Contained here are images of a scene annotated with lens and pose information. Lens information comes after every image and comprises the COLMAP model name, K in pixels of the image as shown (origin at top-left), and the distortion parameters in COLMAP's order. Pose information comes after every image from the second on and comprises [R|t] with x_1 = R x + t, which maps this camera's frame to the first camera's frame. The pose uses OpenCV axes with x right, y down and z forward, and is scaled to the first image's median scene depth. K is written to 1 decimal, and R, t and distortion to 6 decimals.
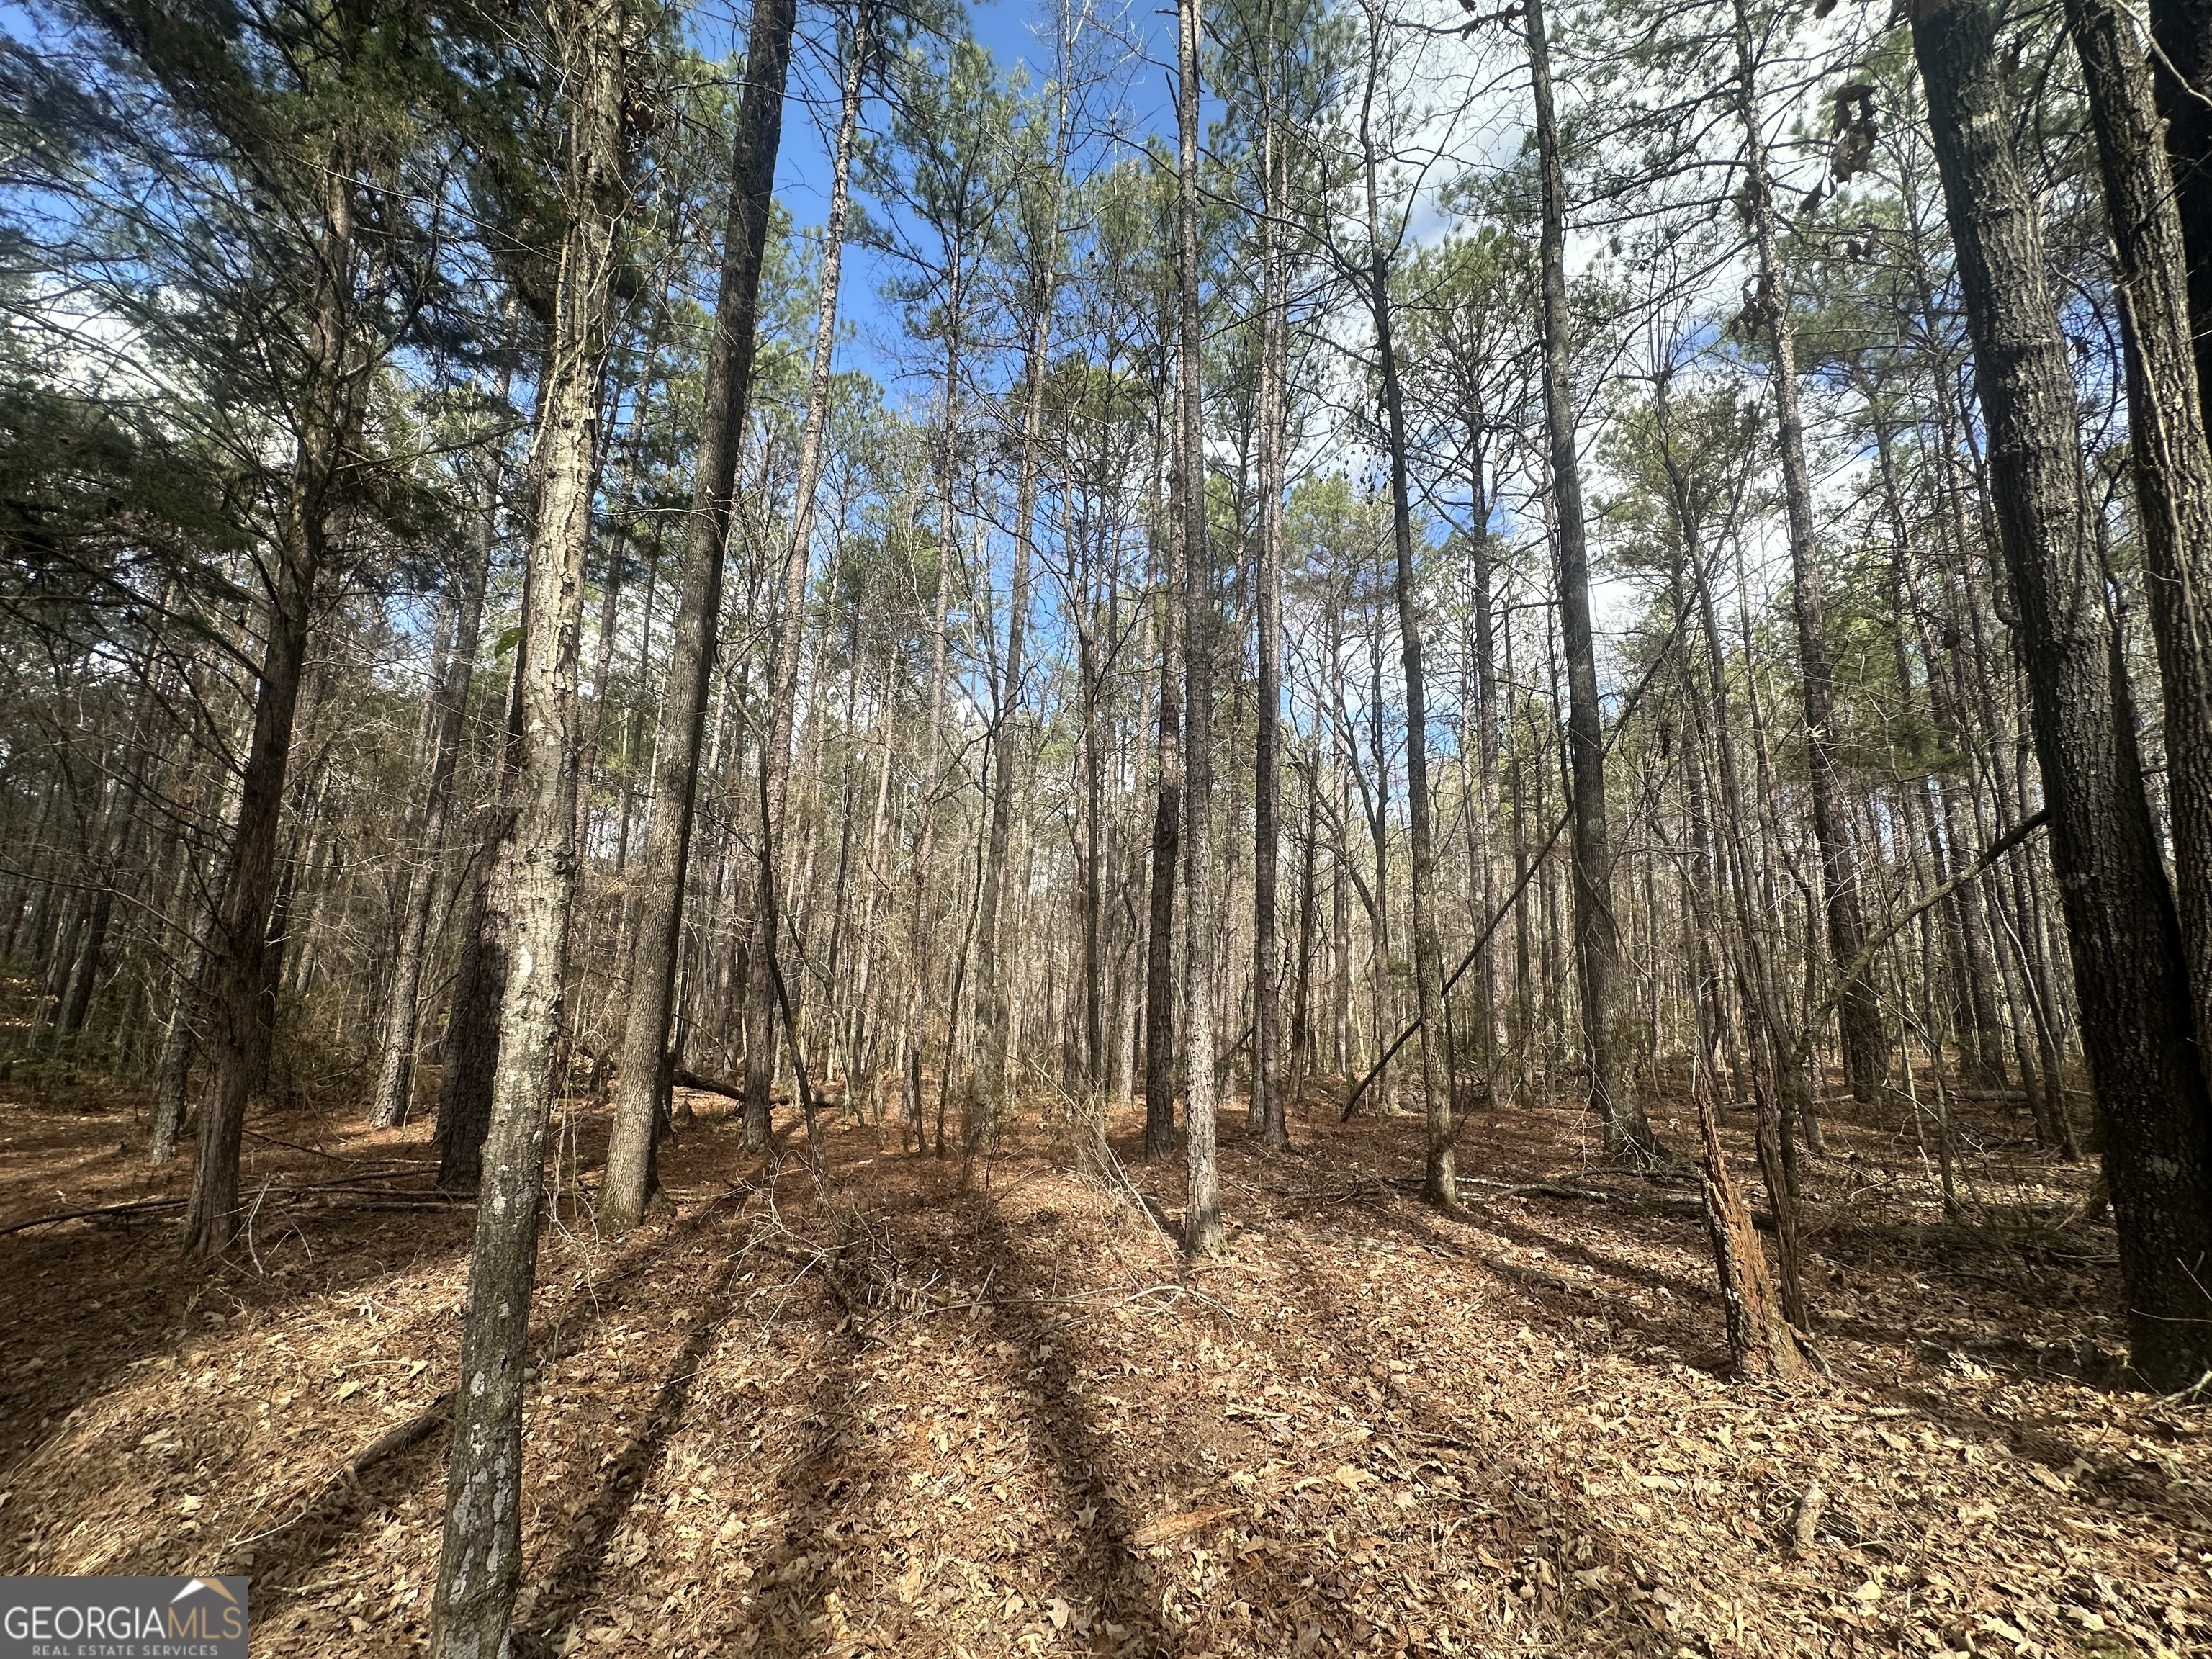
lens RADIAL K [[878.0, 0, 1110.8], [0, 878.0, 831.4], [0, 0, 1]] dist [-0.000155, 0.000110]
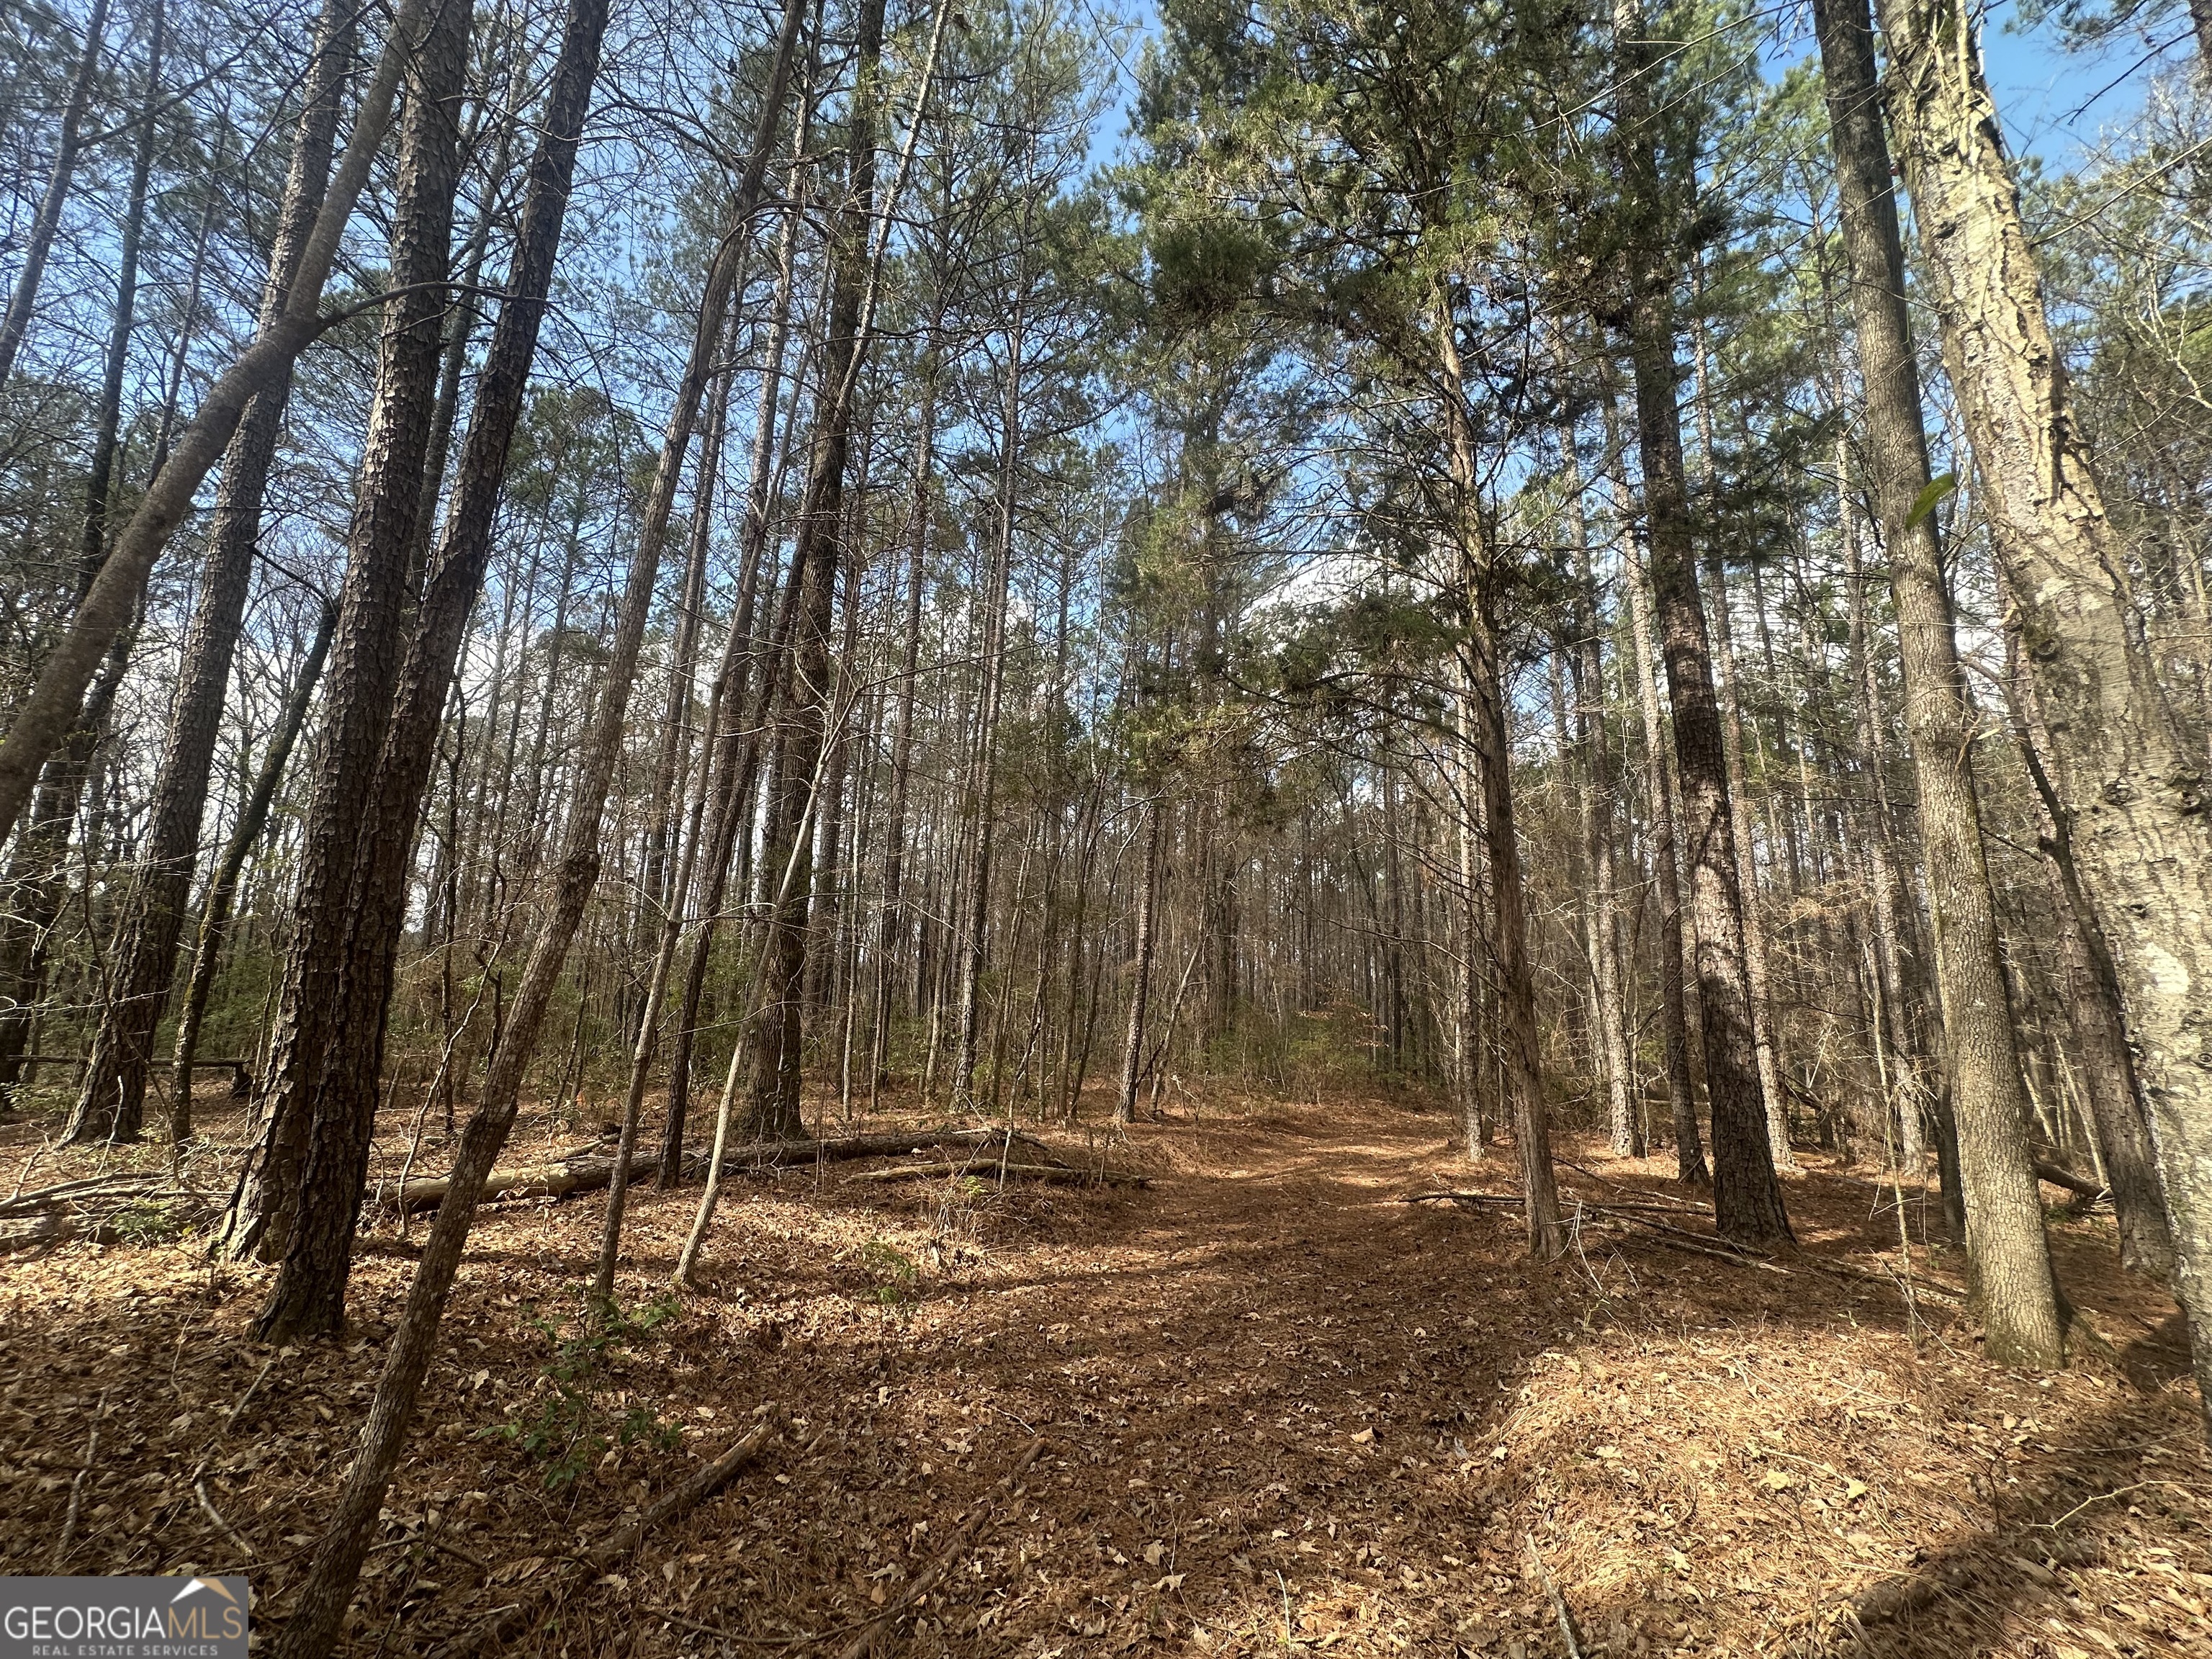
lens RADIAL K [[878.0, 0, 1105.9], [0, 878.0, 828.9], [0, 0, 1]] dist [-0.000155, 0.000110]
pose [[0.402540, -0.185066, -0.896500, -0.122704], [0.145343, 0.979849, -0.137011, 0.010291], [0.903790, -0.075148, 0.421327, 0.038003]]
